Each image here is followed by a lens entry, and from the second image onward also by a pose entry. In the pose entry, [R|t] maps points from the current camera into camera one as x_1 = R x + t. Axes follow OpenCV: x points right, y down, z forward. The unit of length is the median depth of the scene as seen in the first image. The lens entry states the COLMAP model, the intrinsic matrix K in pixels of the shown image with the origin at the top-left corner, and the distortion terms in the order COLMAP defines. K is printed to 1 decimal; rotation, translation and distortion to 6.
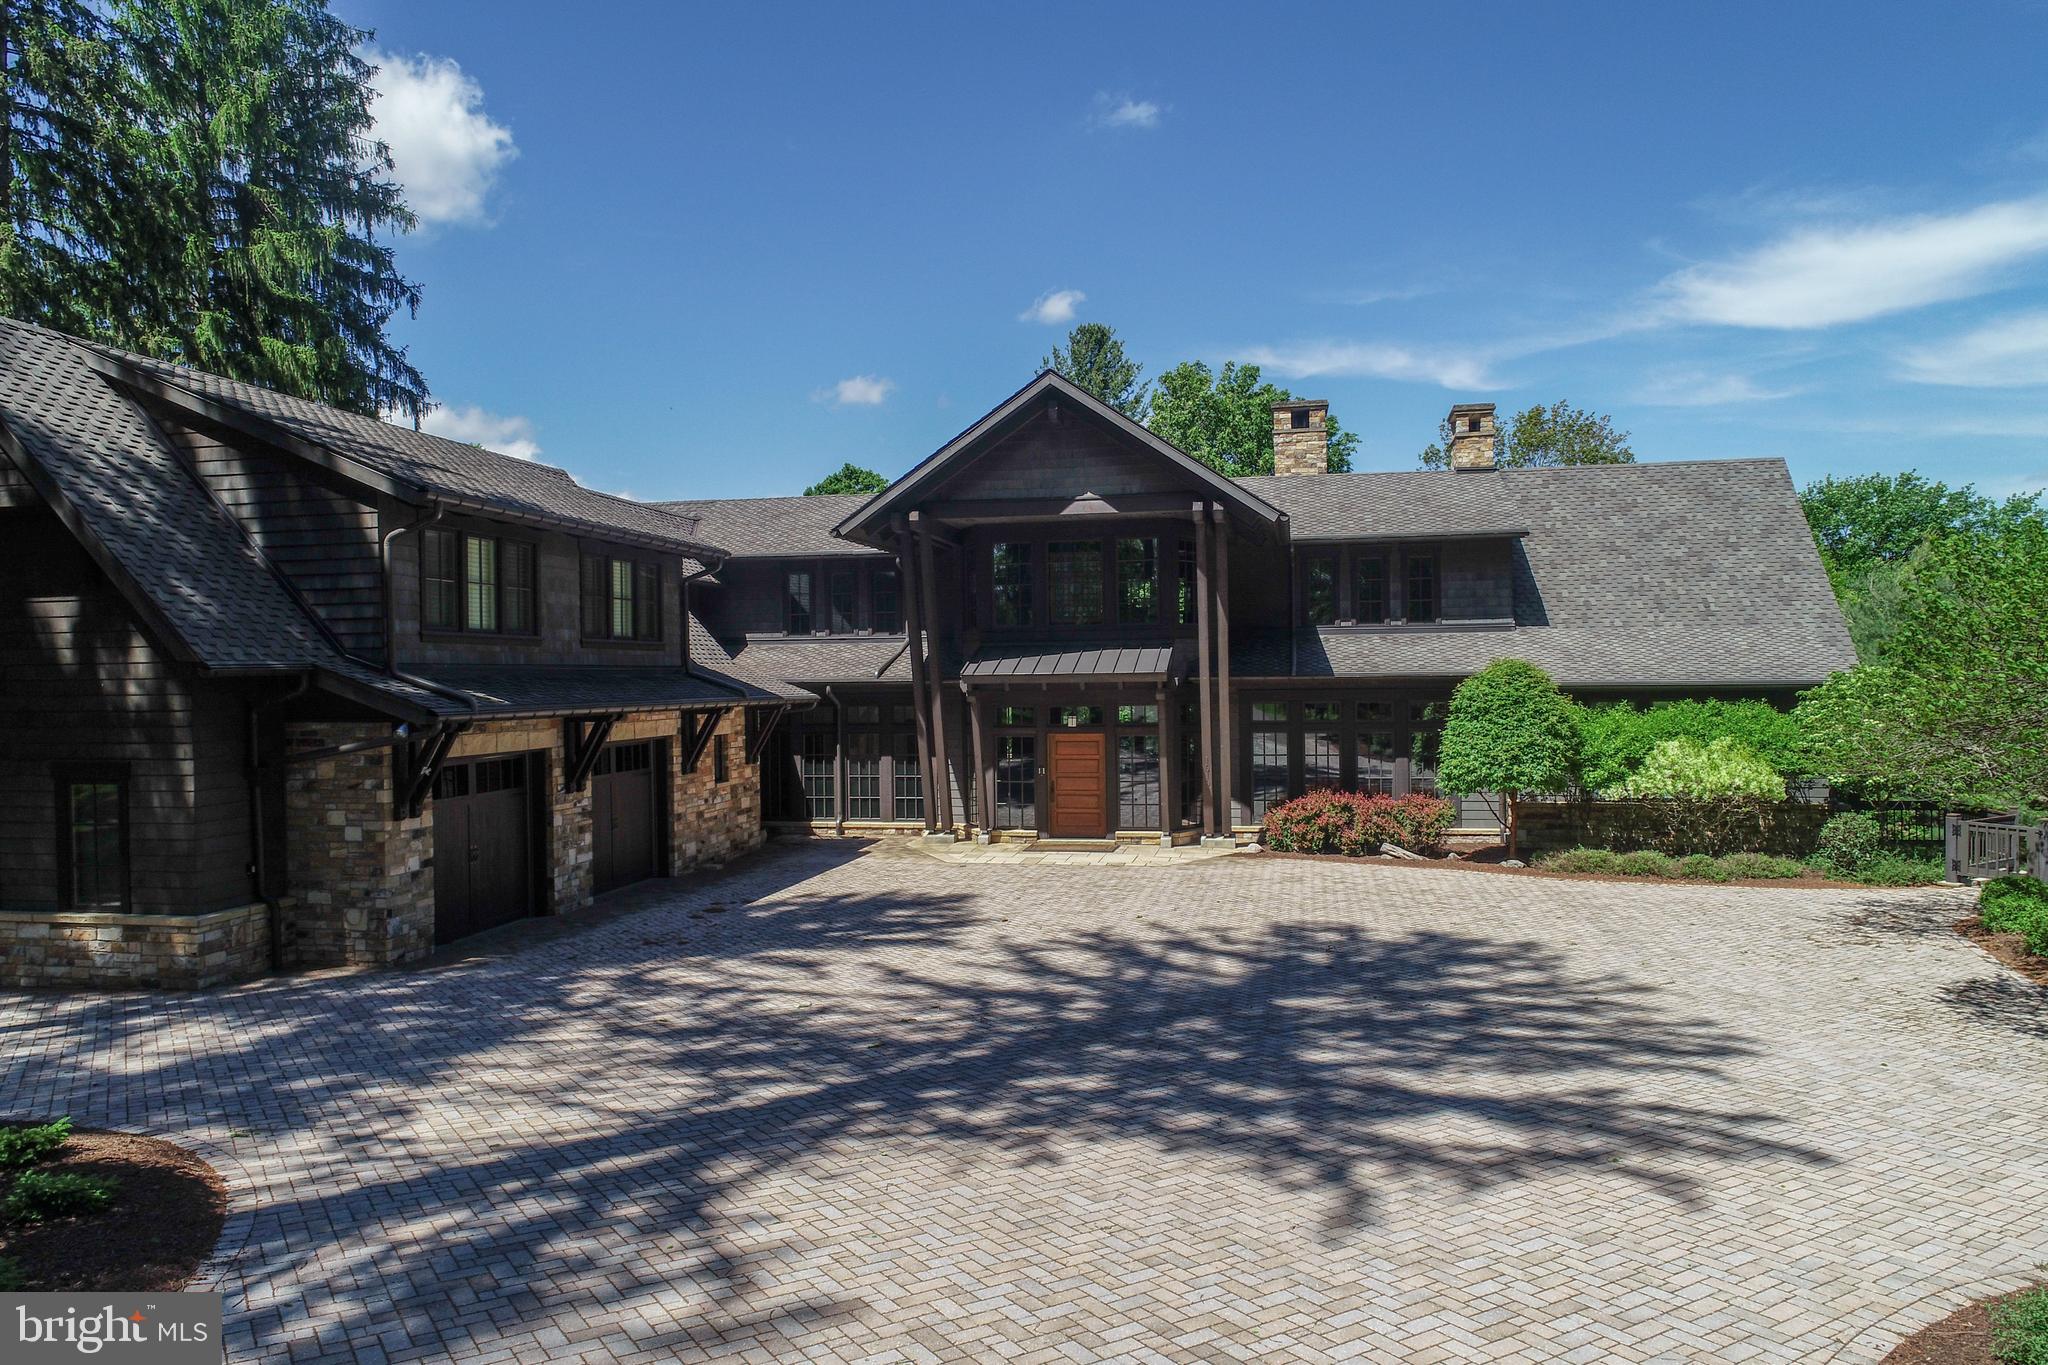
lens RADIAL K [[1369.4, 0, 1021.1], [0, 1369.4, 698.4], [0, 0, 1]] dist [0.004137, -0.005077]
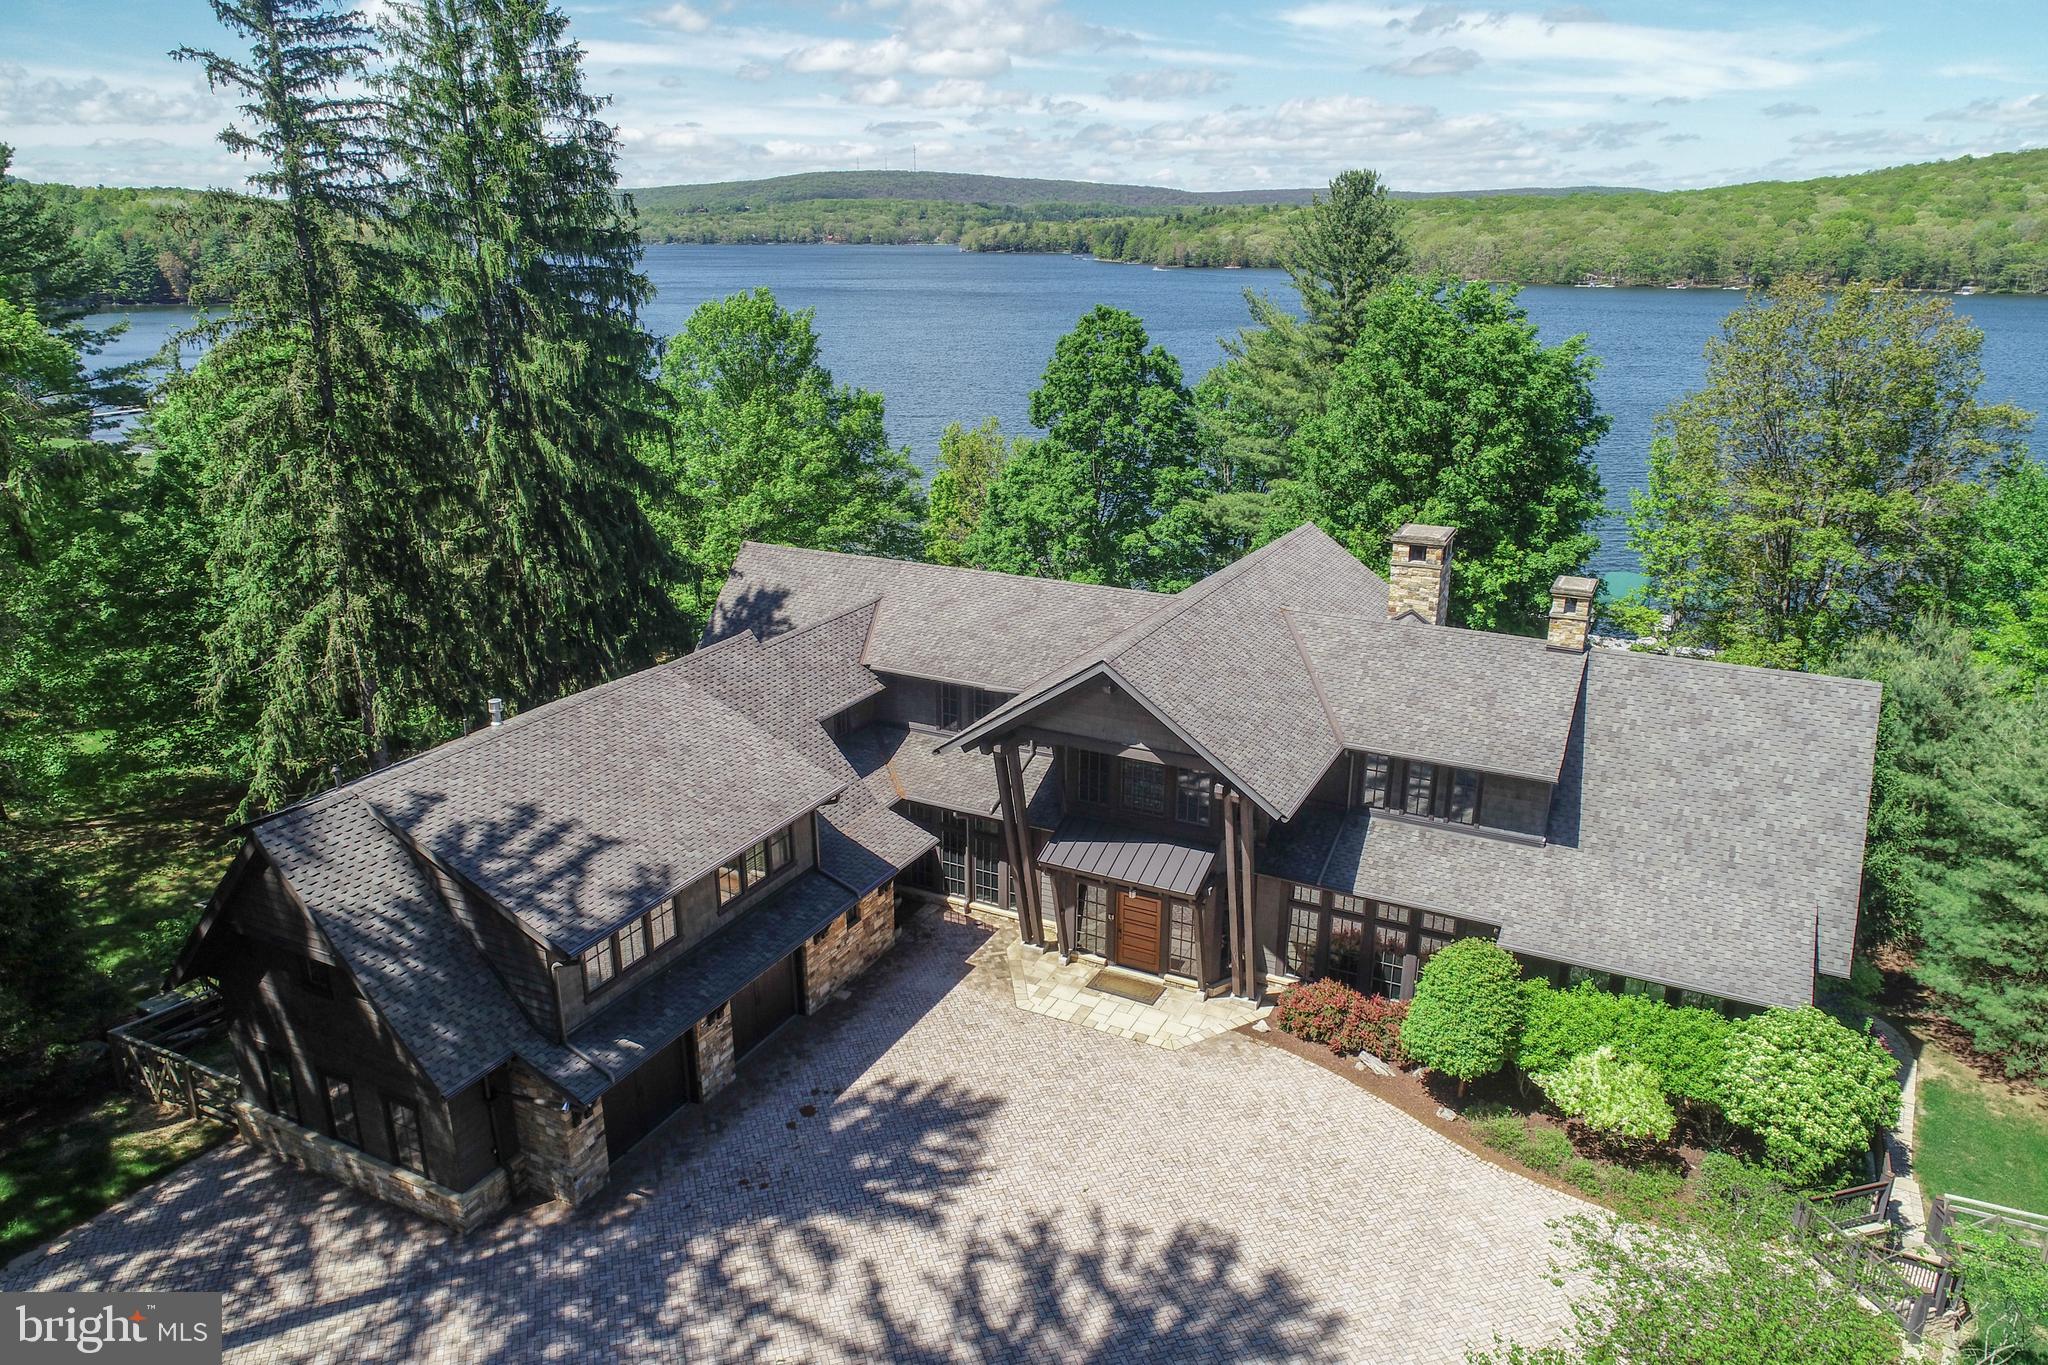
lens RADIAL K [[1369.4, 0, 1021.1], [0, 1369.4, 698.4], [0, 0, 1]] dist [0.004137, -0.005077]
pose [[0.964679, 0.099881, -0.243757, 0.229002], [-0.017574, 0.947671, 0.318766, -0.551207], [0.262840, -0.303223, 0.915954, -0.093712]]
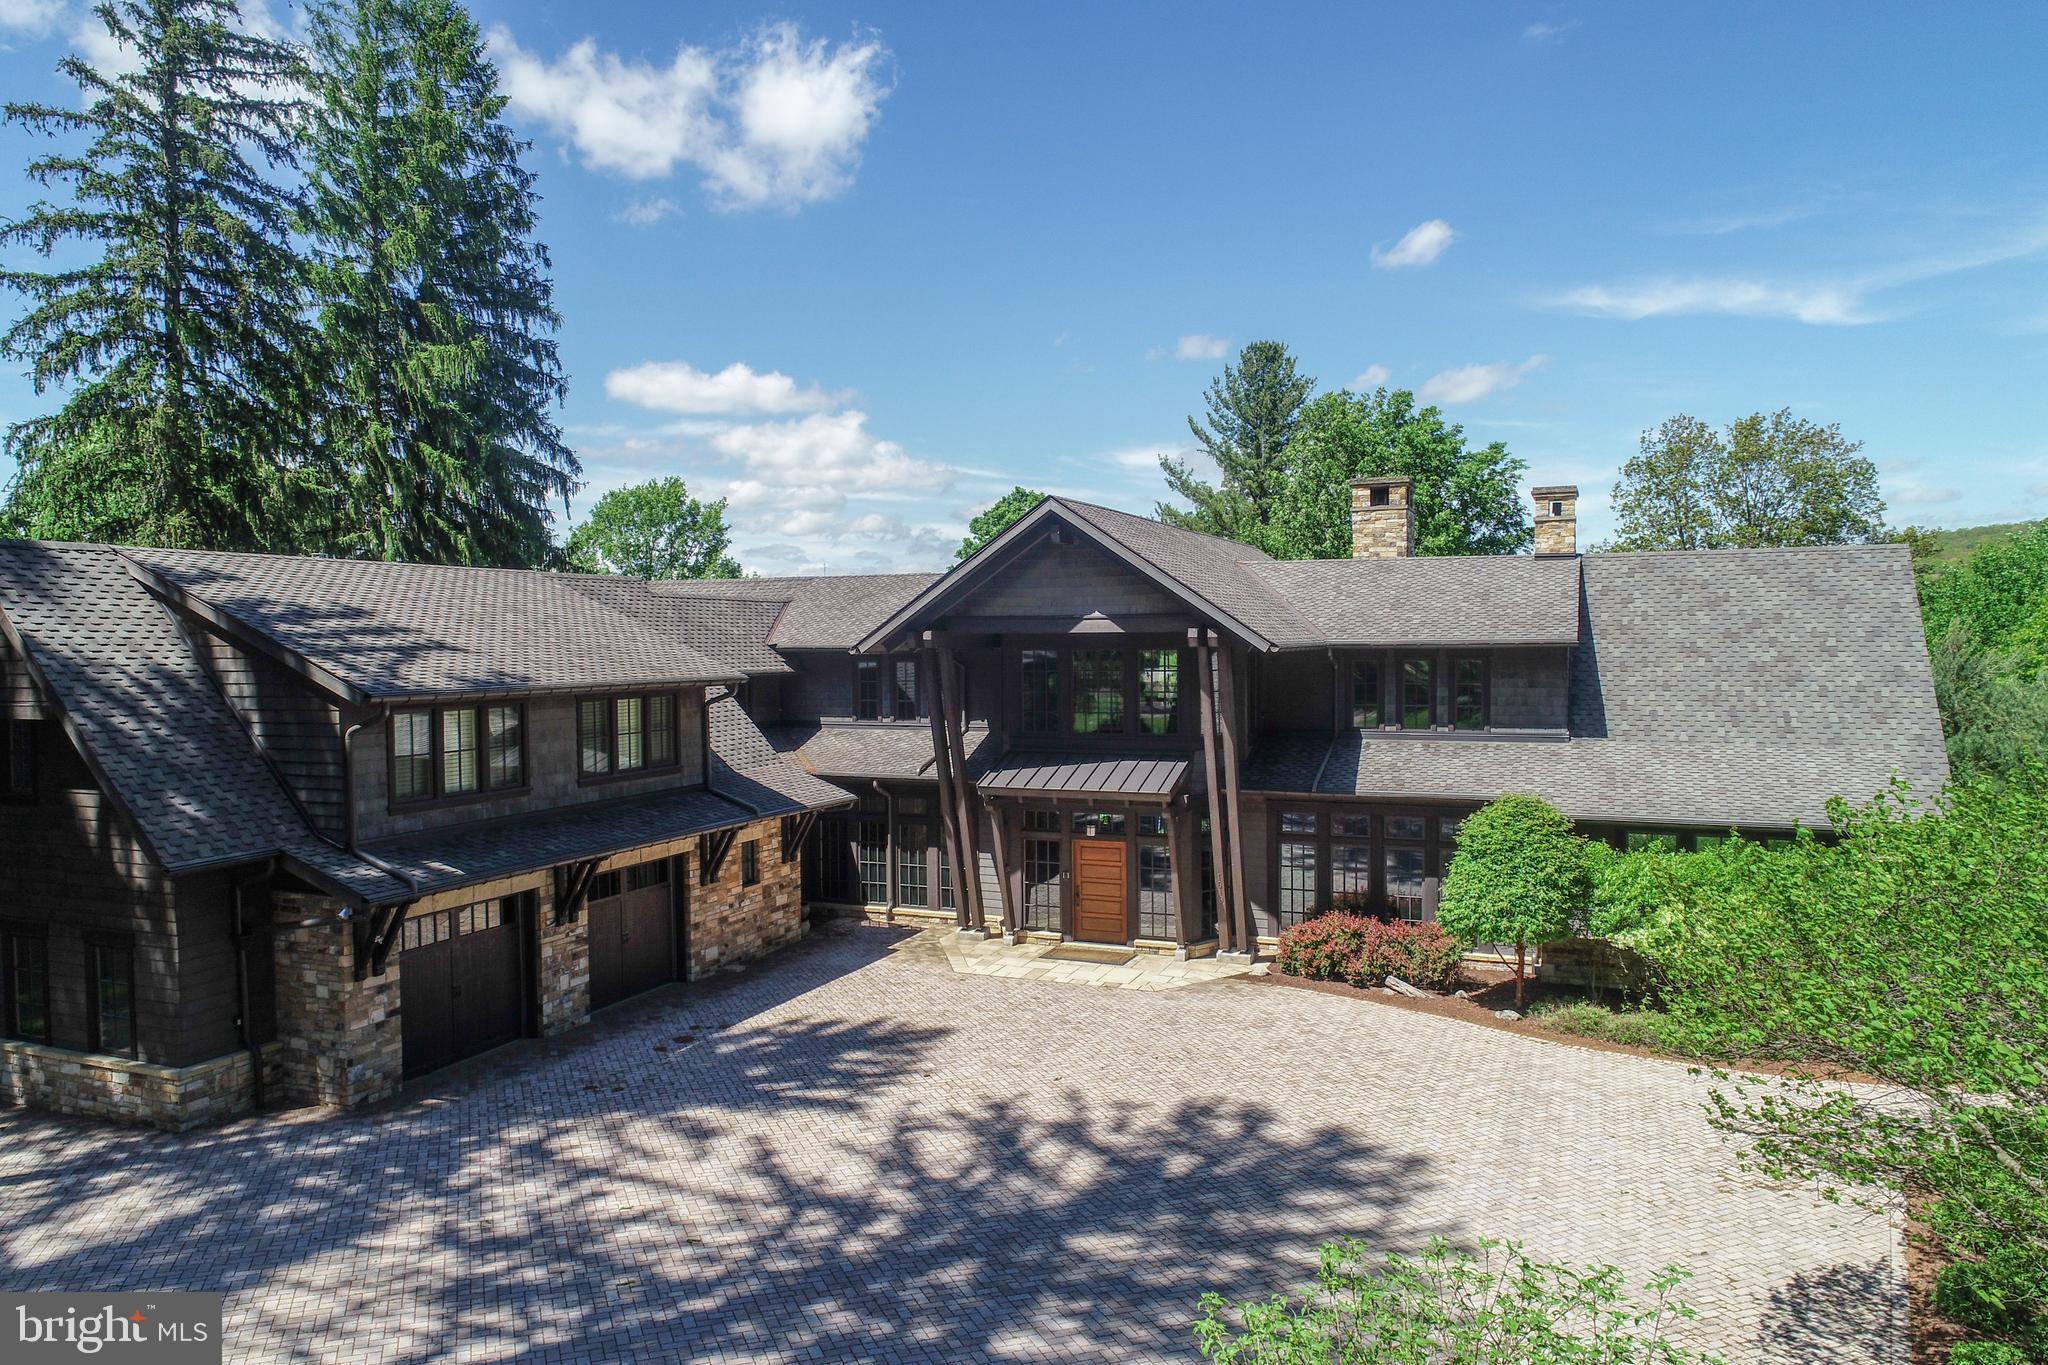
lens RADIAL K [[1366.7, 0, 1021.1], [0, 1366.7, 692.8], [0, 0, 1]] dist [-0.003233, 0.002844]
pose [[0.979798, 0.011272, -0.199674, 0.193135], [-0.006109, 0.999631, 0.026453, -0.115040], [0.199898, -0.024699, 0.979505, 0.002973]]
